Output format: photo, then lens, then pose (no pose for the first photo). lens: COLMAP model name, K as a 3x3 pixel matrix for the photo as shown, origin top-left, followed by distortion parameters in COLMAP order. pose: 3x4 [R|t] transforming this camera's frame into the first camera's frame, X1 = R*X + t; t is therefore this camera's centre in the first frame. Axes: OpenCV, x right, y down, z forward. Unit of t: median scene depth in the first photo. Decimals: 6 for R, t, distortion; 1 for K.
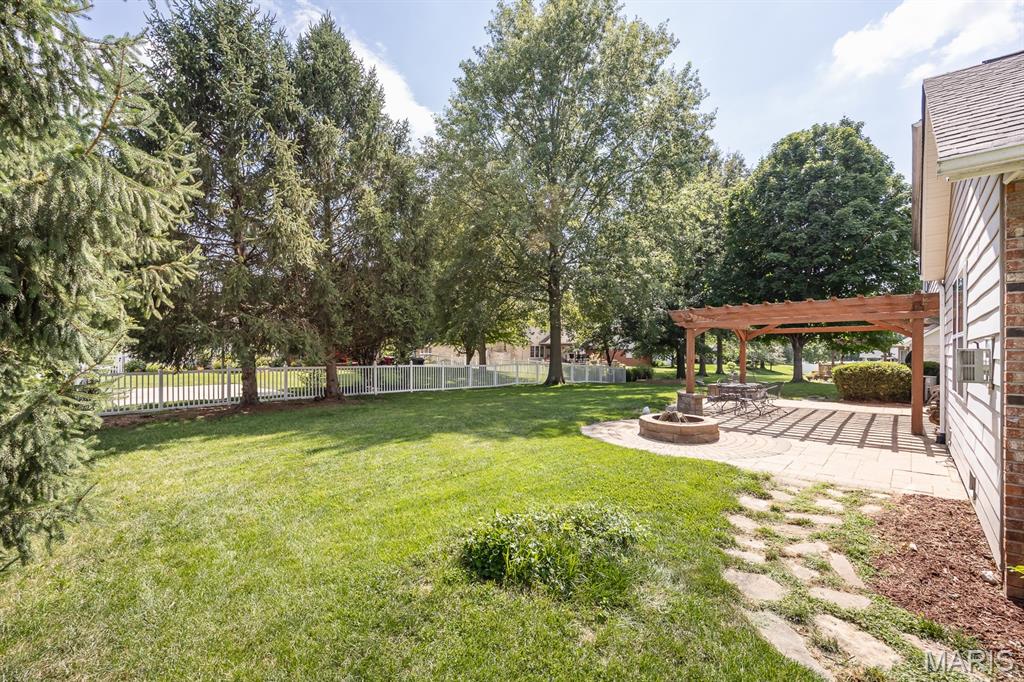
lens RADIAL K [[408.0, 0, 513.7], [0, 408.0, 341.6], [0, 0, 1]] dist [-0.000945, -0.000153]
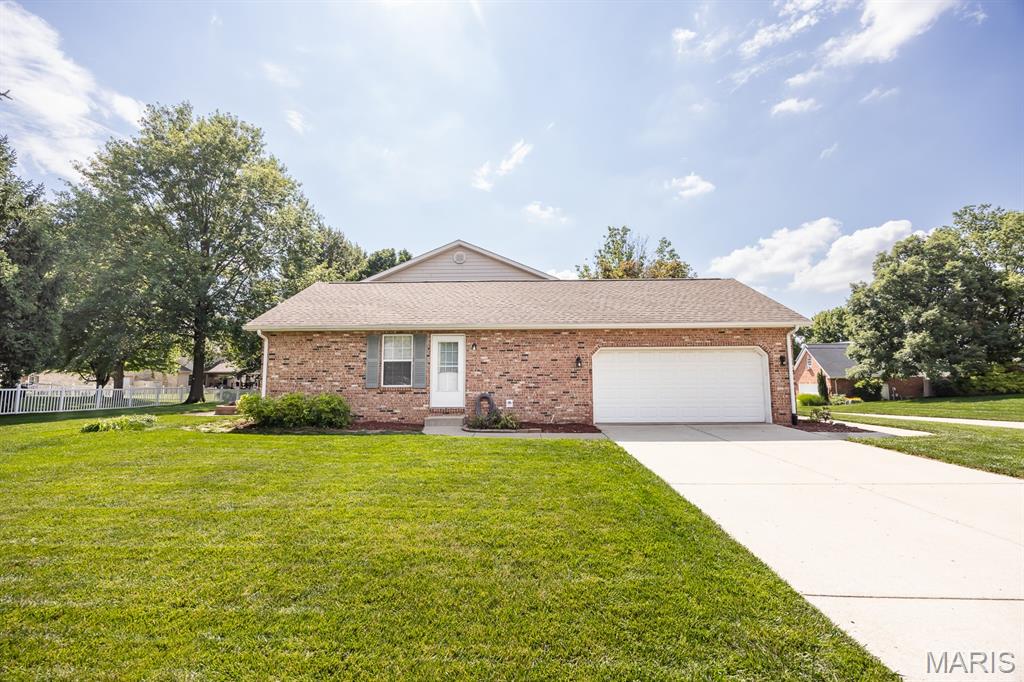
lens RADIAL K [[357.5, 0, 464.6], [0, 357.5, 338.1], [0, 0, 1]] dist [-0.007796, -0.000082]
pose [[0.777818, 0.052247, 0.626314, 0.051536], [0.004134, 0.996092, -0.088228, 0.007803], [-0.628476, 0.071214, 0.774562, -0.357792]]
